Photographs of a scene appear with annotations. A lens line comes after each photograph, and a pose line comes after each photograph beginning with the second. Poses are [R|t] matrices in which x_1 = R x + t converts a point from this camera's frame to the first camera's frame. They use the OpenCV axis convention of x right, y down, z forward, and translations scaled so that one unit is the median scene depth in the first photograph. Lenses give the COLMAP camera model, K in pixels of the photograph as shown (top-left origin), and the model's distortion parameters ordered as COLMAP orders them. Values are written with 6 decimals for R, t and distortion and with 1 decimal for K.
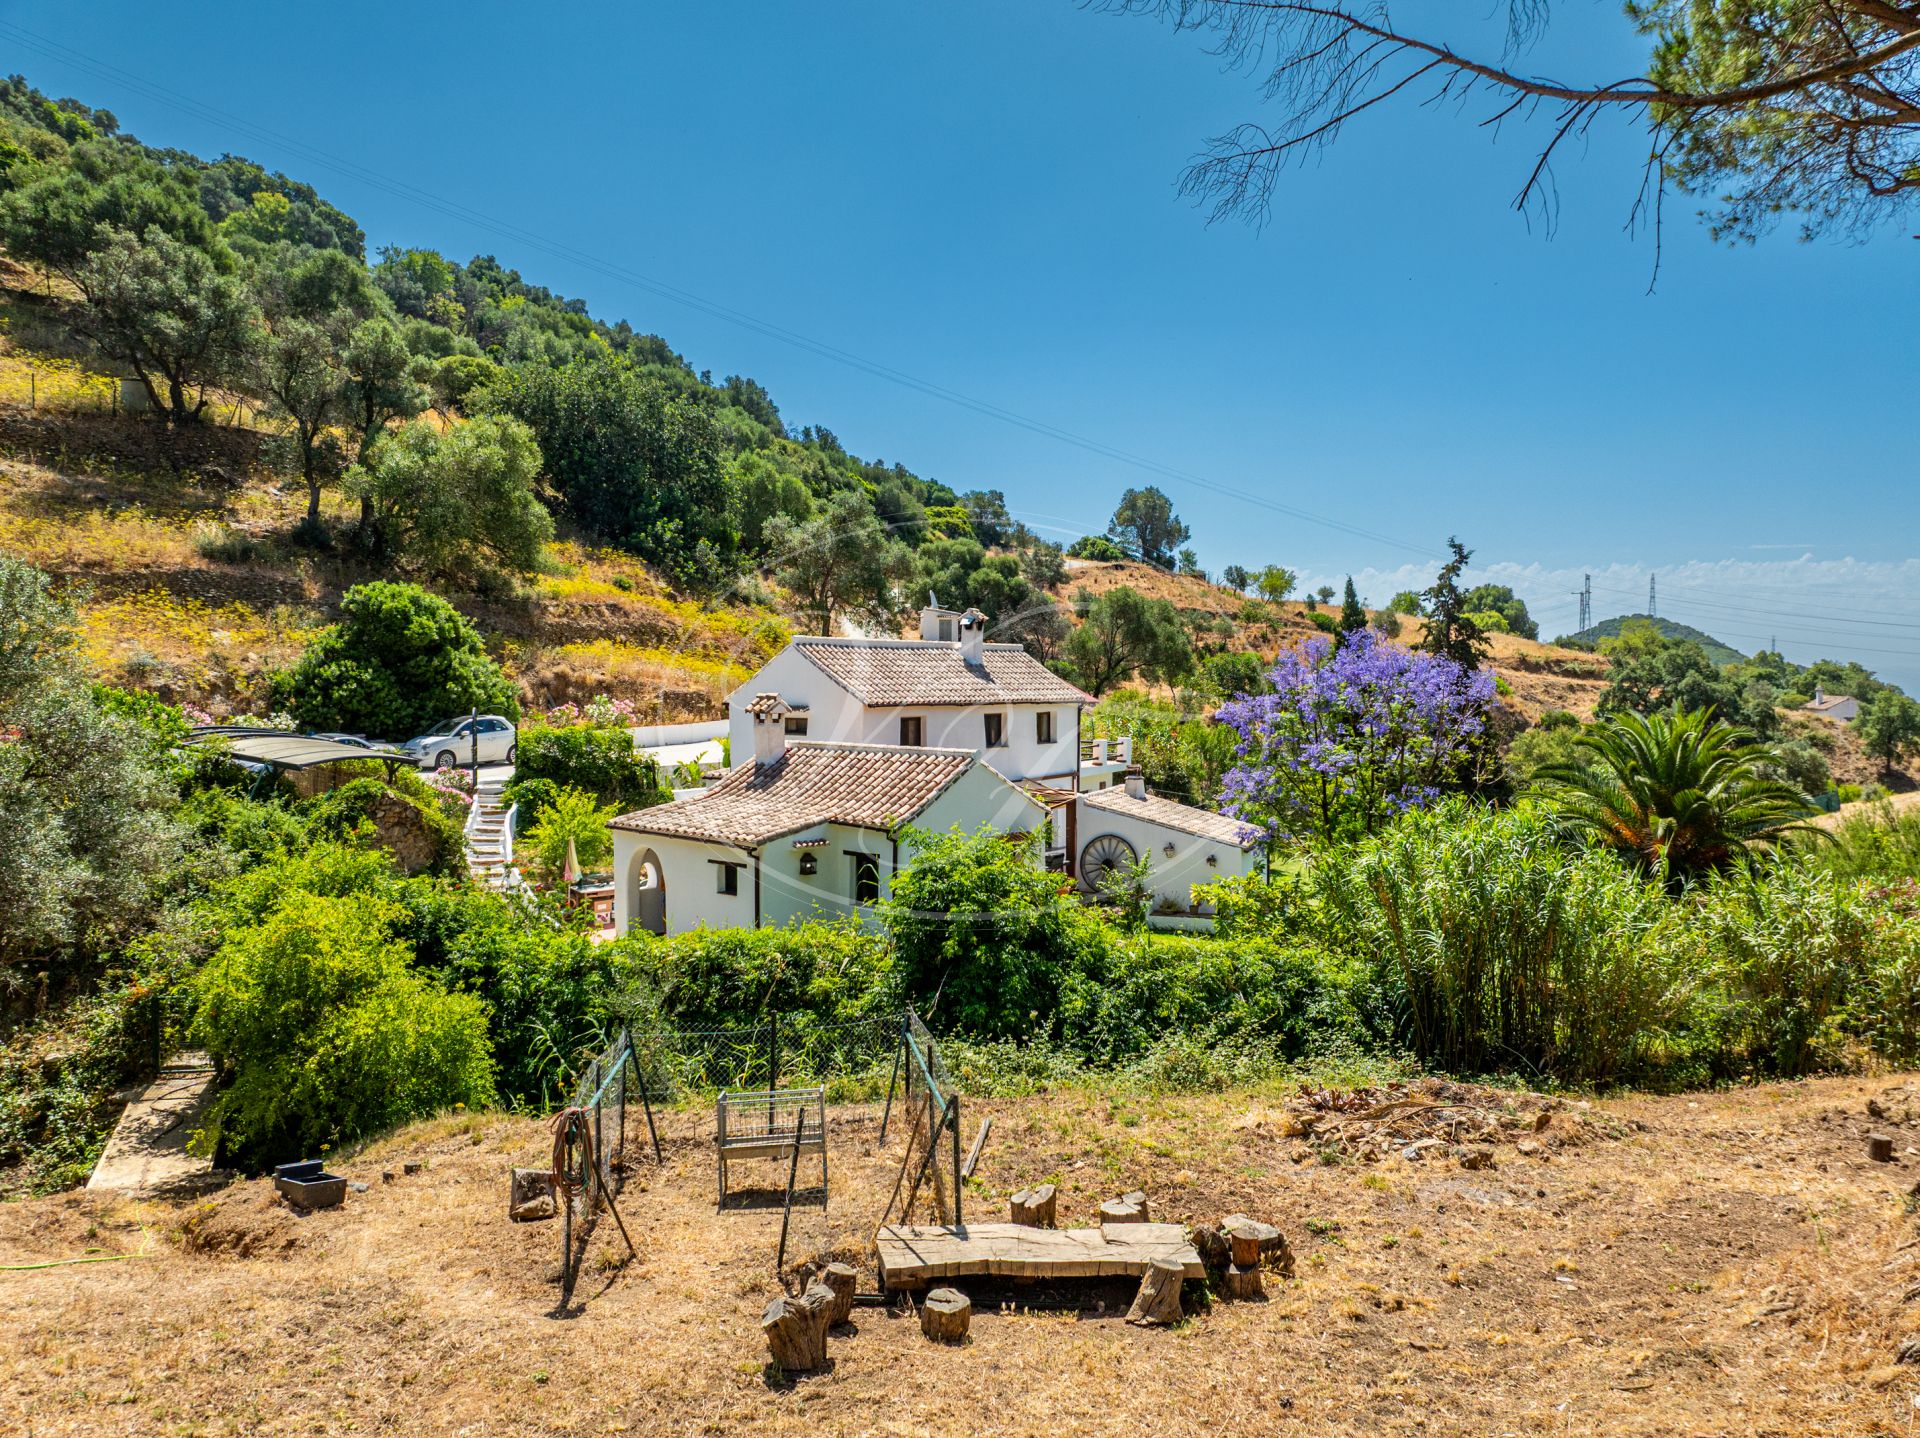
lens RADIAL K [[1413.0, 0, 952.2], [0, 1413.0, 714.5], [0, 0, 1]] dist [-0.046152, 0.022723]
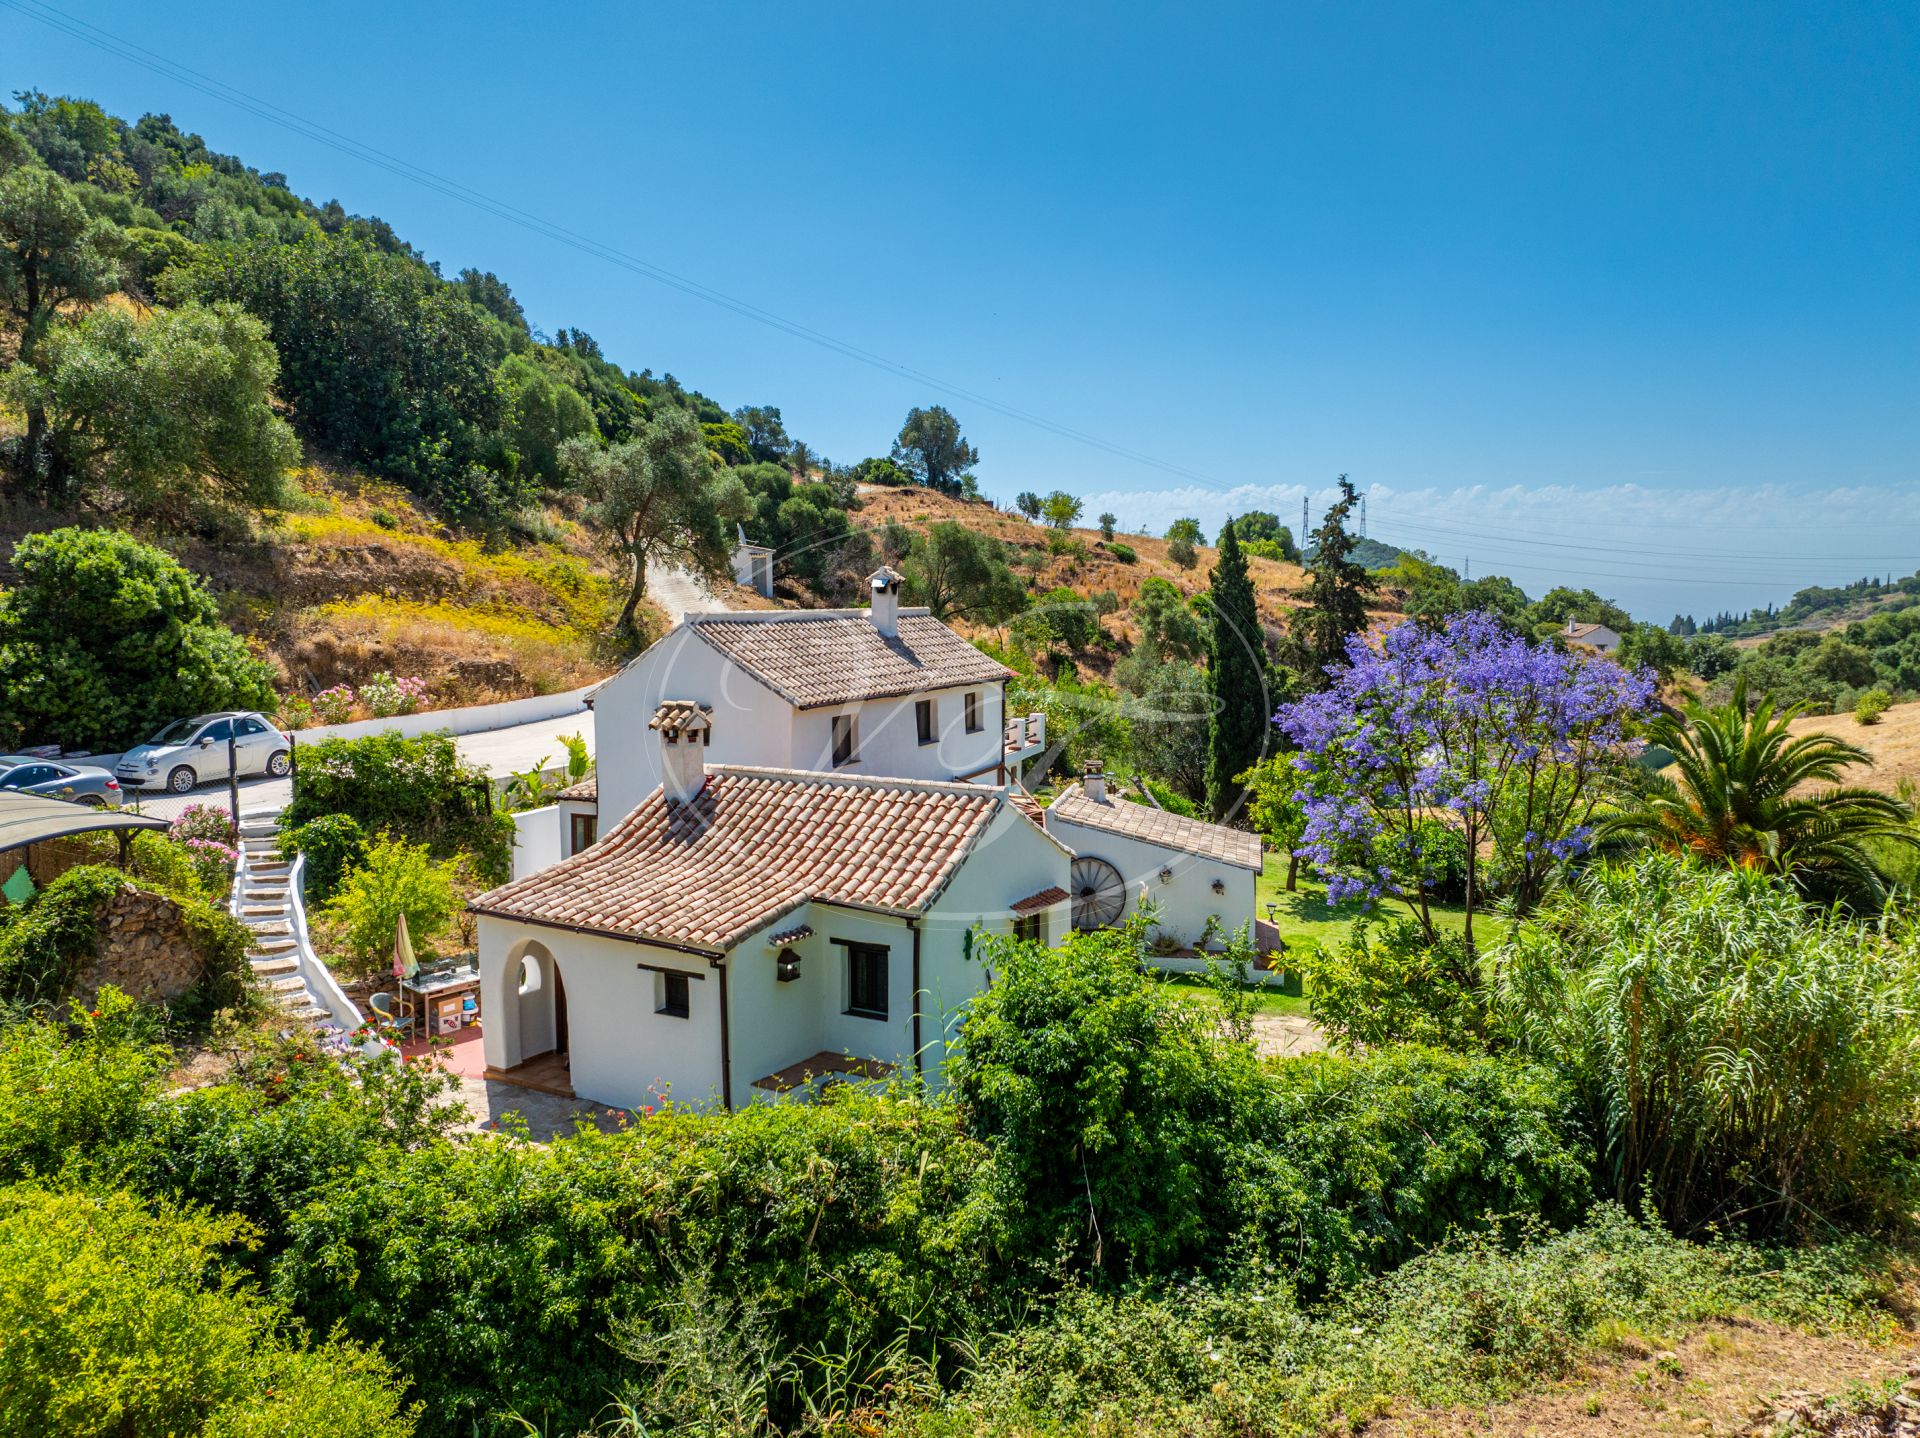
lens RADIAL K [[1413.0, 0, 962.4], [0, 1413.0, 717.9], [0, 0, 1]] dist [-0.046152, 0.022723]
pose [[0.980006, -0.019879, 0.197973, -0.078624], [0.007685, 0.998036, 0.062174, -0.030037], [-0.198820, -0.059409, 0.978234, 0.157784]]
